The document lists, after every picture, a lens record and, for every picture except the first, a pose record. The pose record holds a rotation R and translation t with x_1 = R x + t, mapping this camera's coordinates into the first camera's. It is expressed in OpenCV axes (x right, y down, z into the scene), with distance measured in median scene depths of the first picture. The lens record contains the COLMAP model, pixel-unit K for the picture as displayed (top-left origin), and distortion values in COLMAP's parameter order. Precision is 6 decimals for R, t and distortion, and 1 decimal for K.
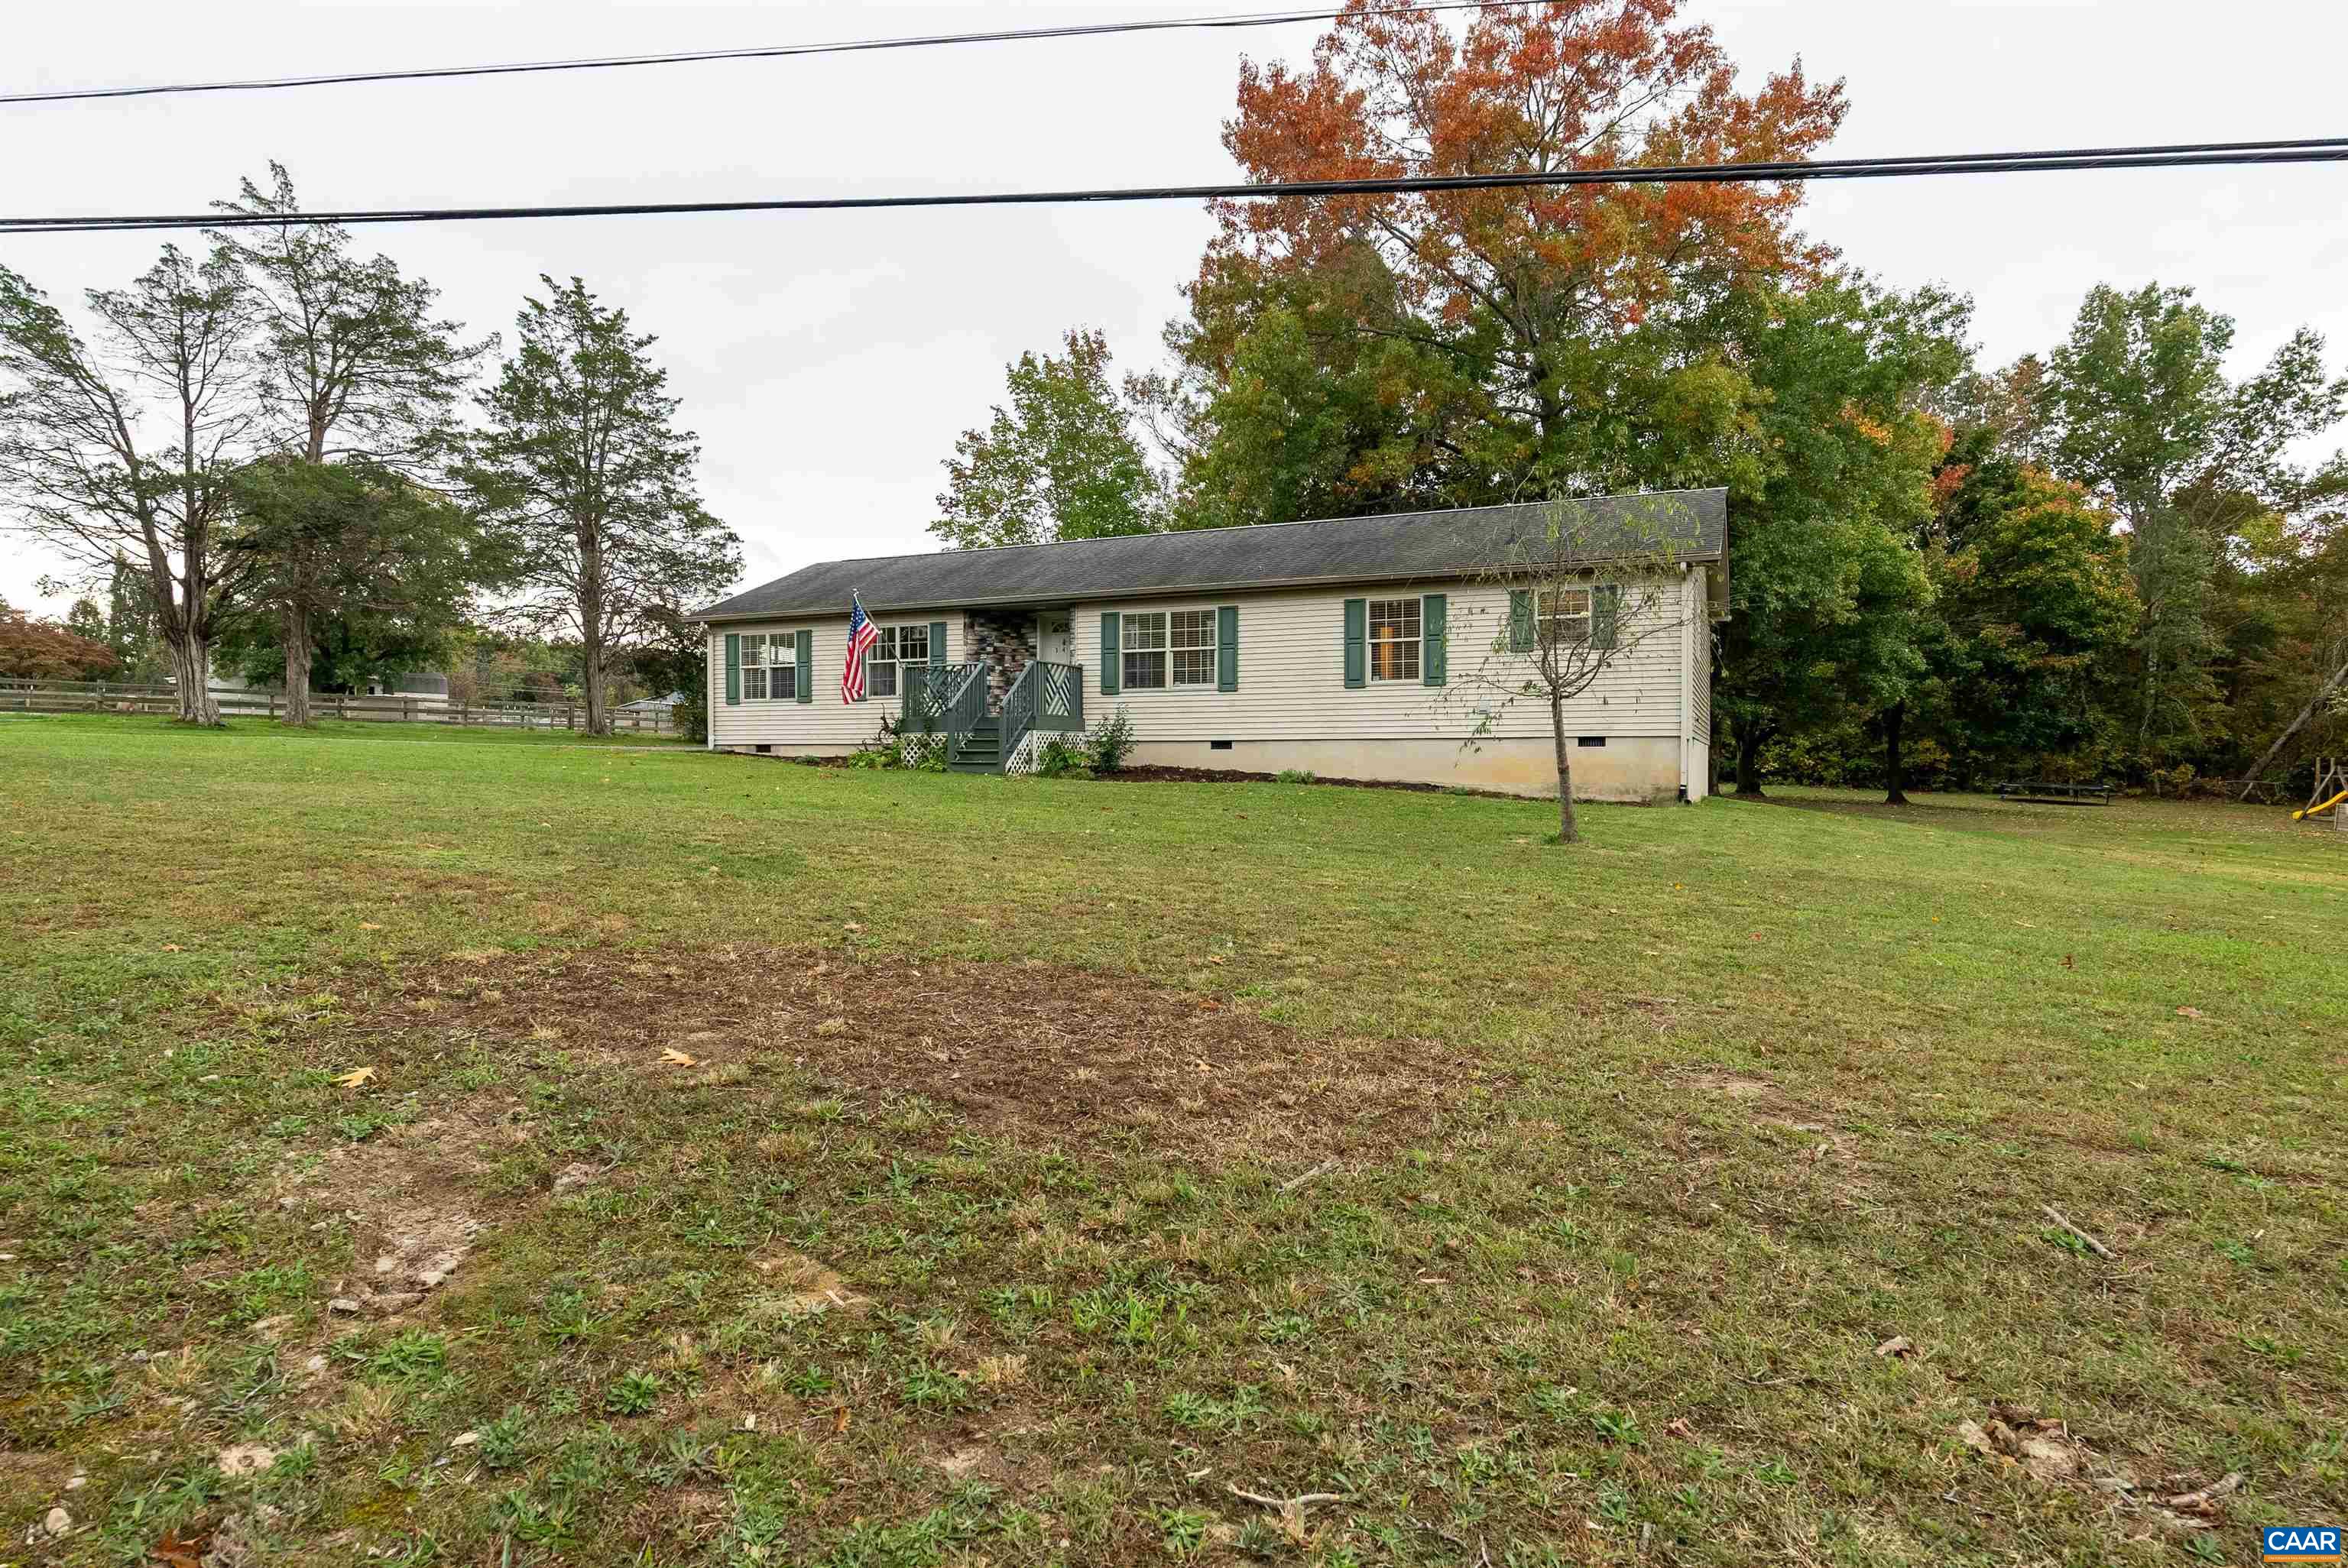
lens RADIAL K [[1293.6, 0, 1174.0], [0, 1293.6, 784.0], [0, 0, 1]] dist [-0.001517, 0.000656]
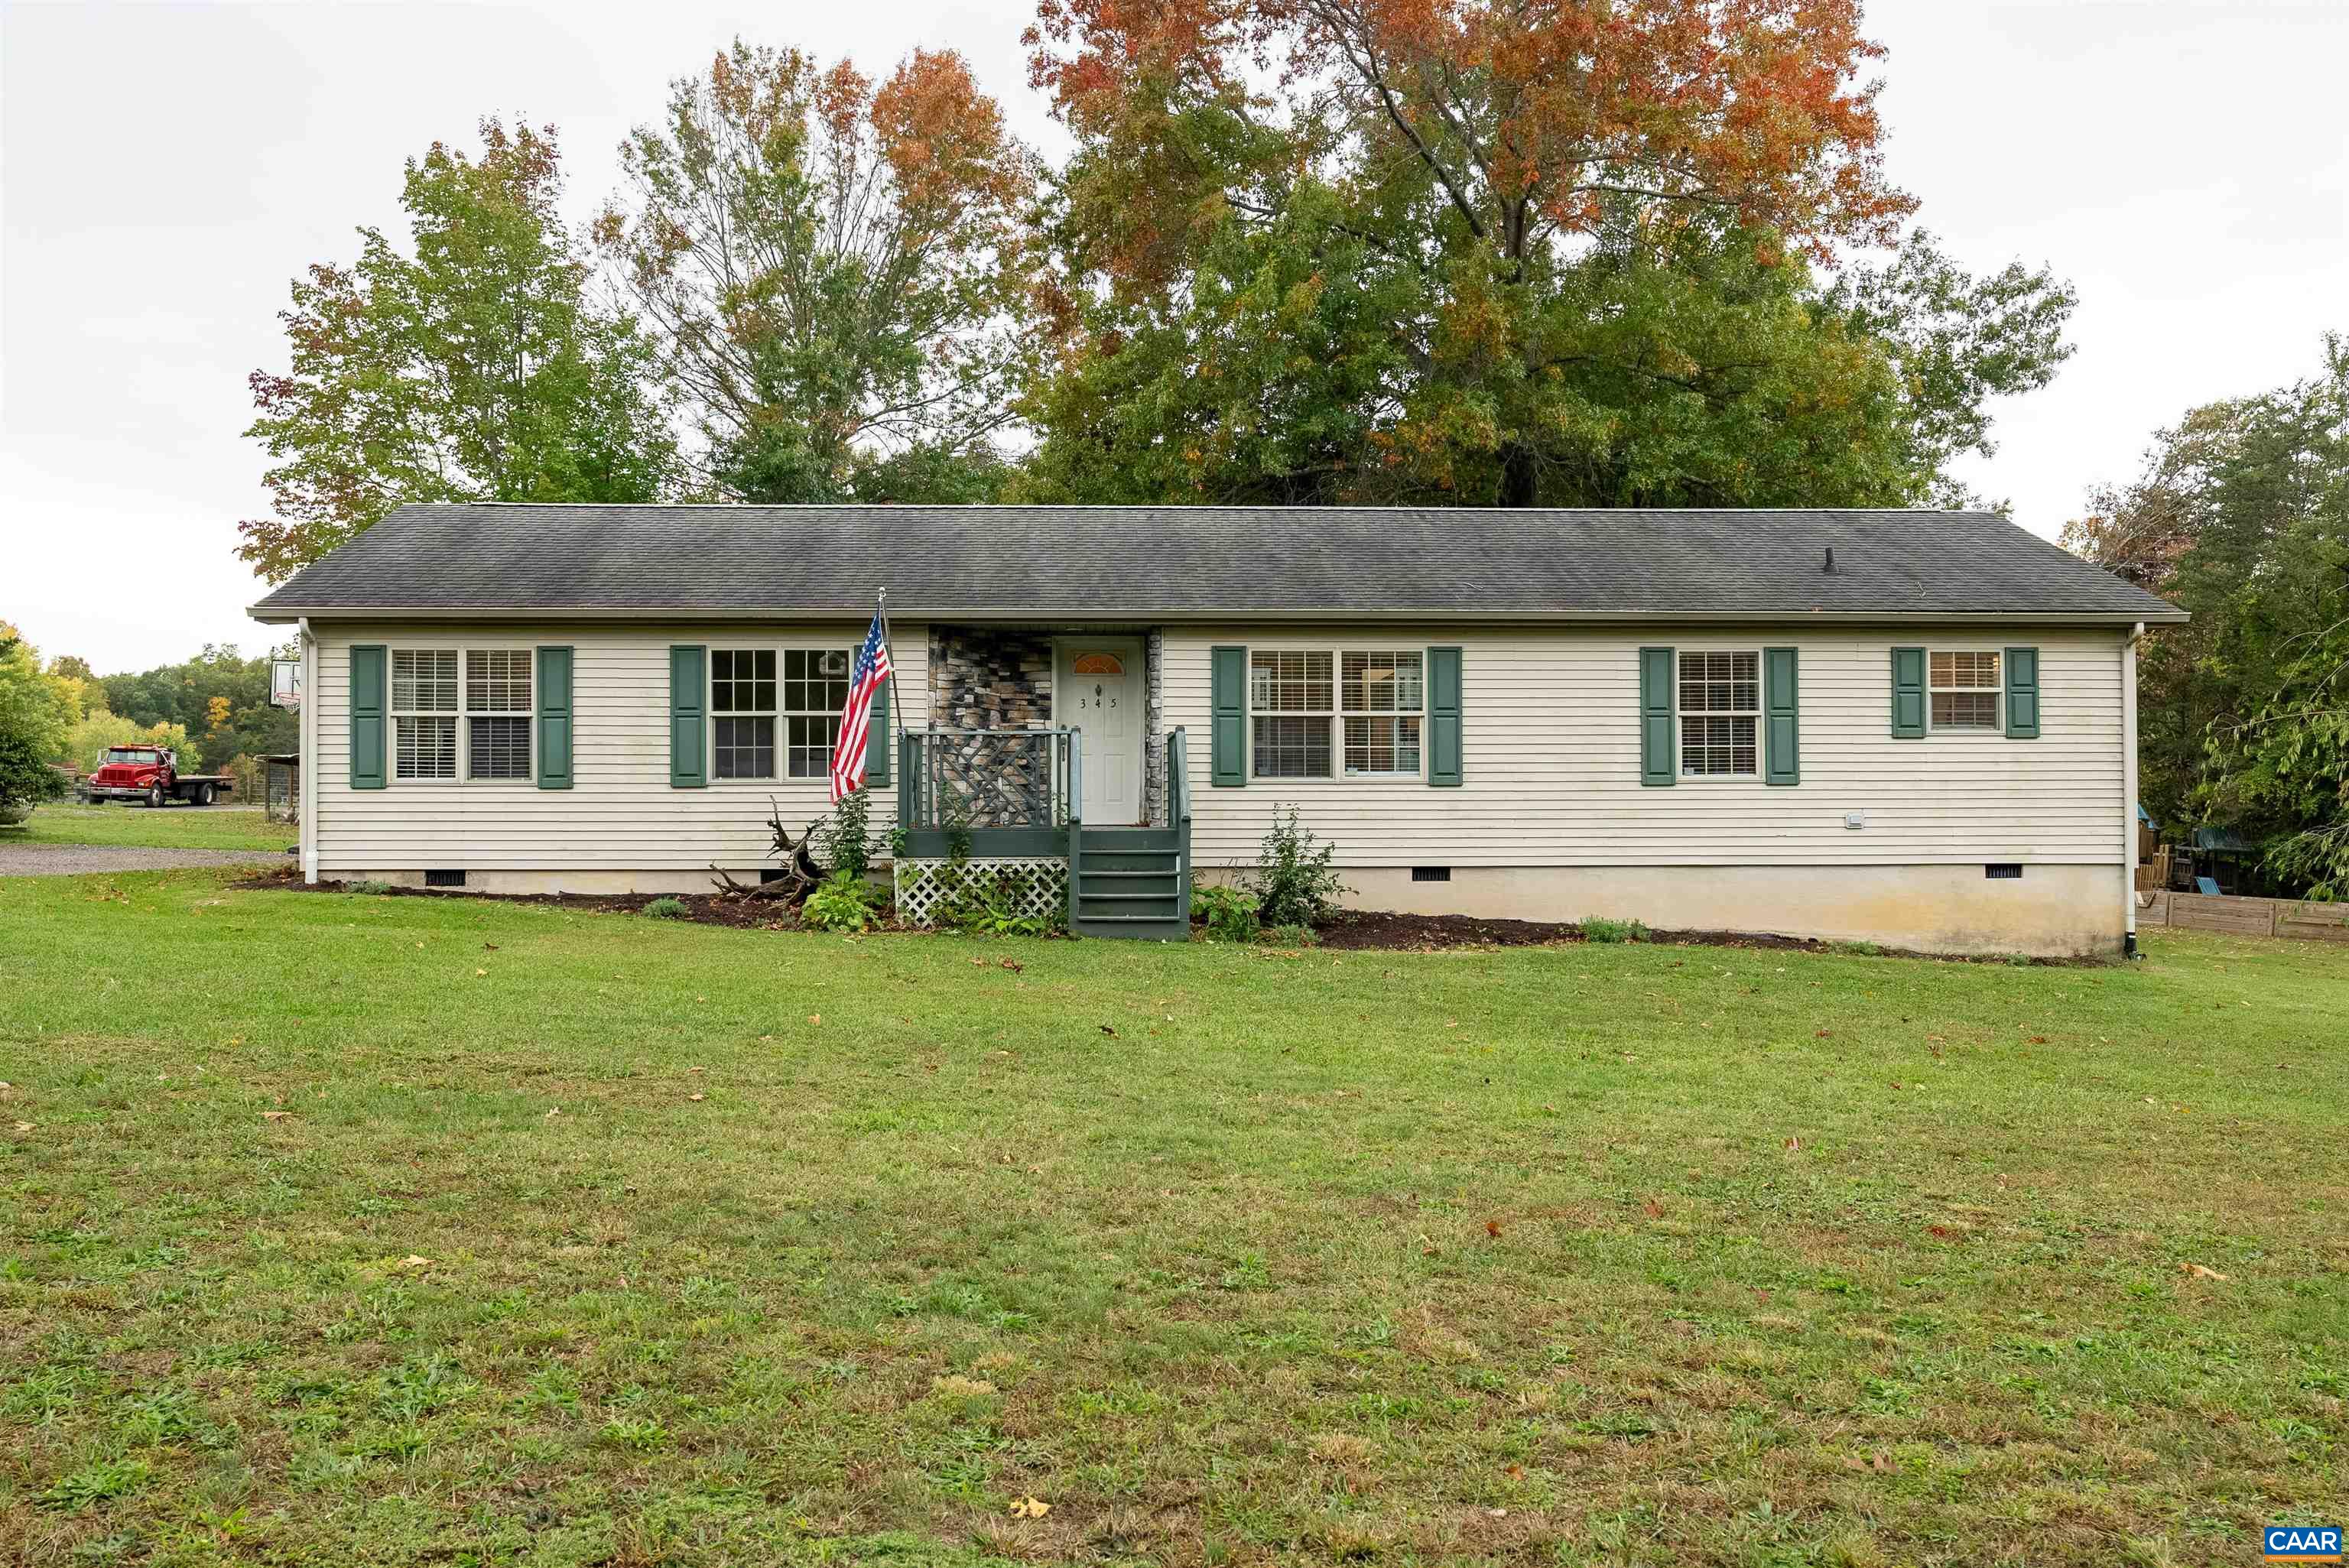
lens RADIAL K [[1861.1, 0, 1174.5], [0, 1861.1, 784.0], [0, 0, 1]] dist [-0.000830, -0.000969]
pose [[0.891066, 0.005769, 0.453836, -0.455687], [0.008362, 0.999541, -0.029124, -0.046675], [-0.453796, 0.029747, 0.890609, 0.268948]]
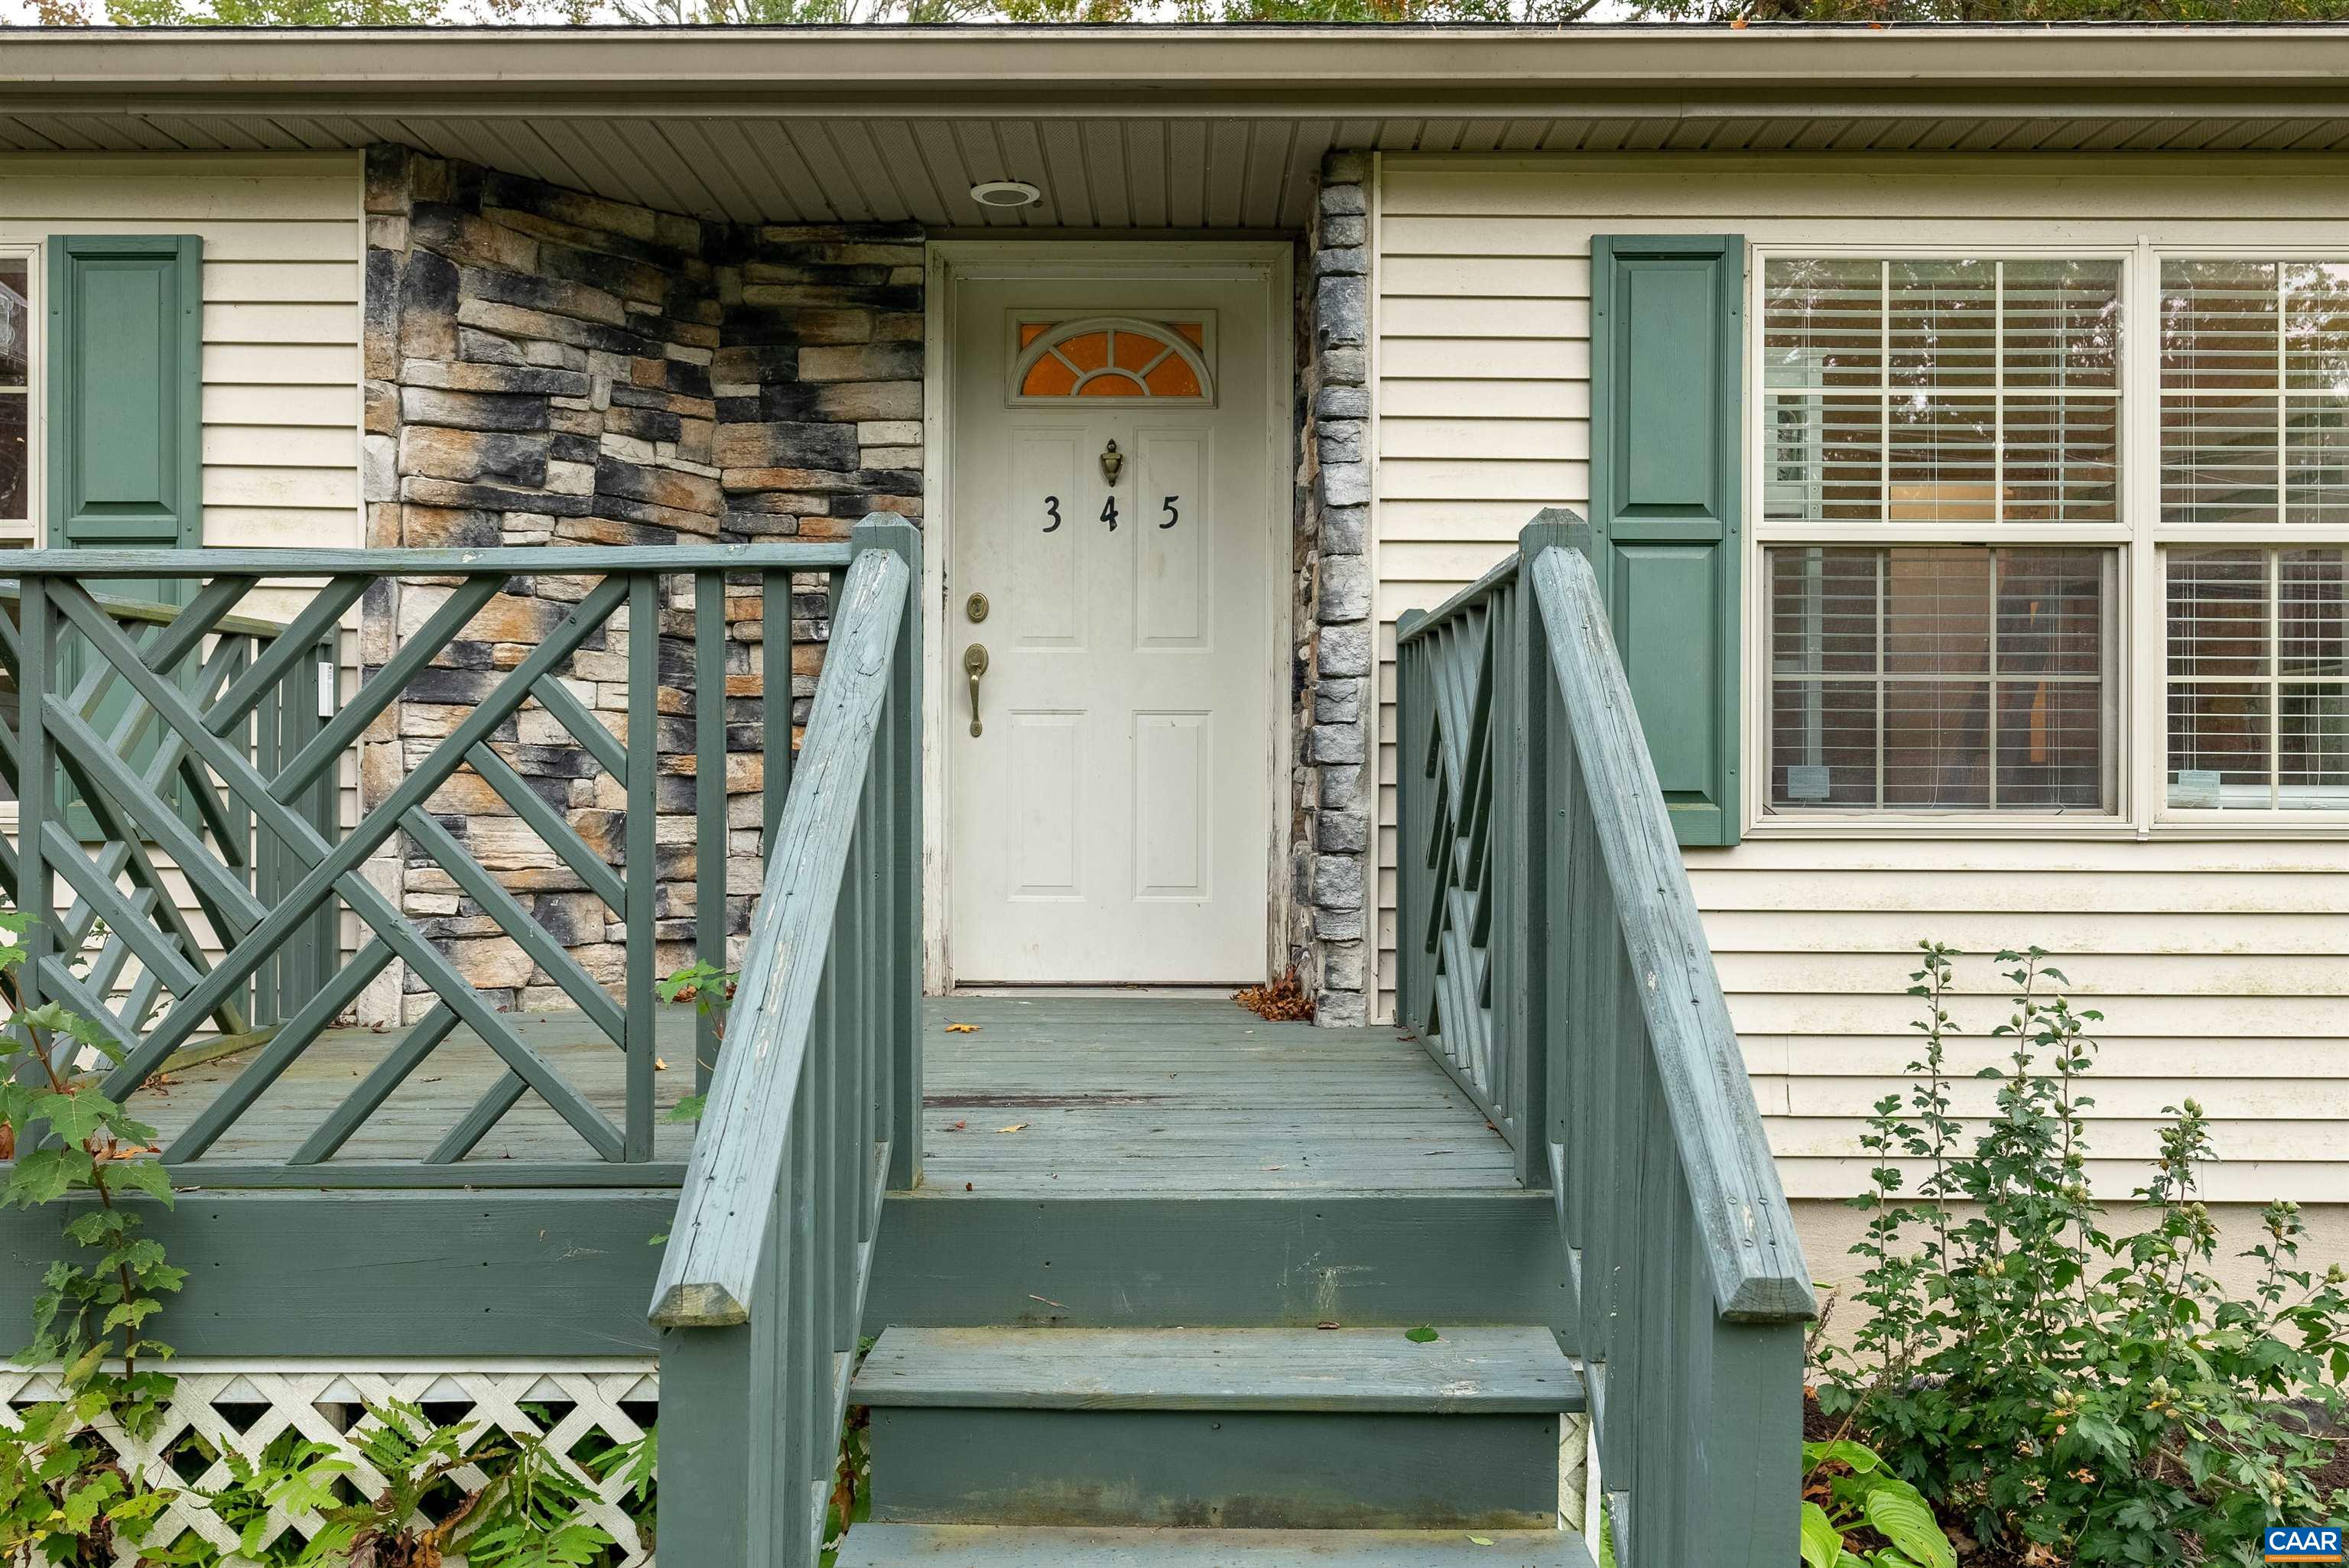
lens RADIAL K [[1861.1, 0, 1174.5], [0, 1861.1, 784.0], [0, 0, 1]] dist [-0.000830, -0.000969]
pose [[0.914143, 0.003015, 0.405381, -0.175085], [0.002792, 0.999902, -0.013732, -0.074312], [-0.405382, 0.013685, 0.914045, 0.854047]]
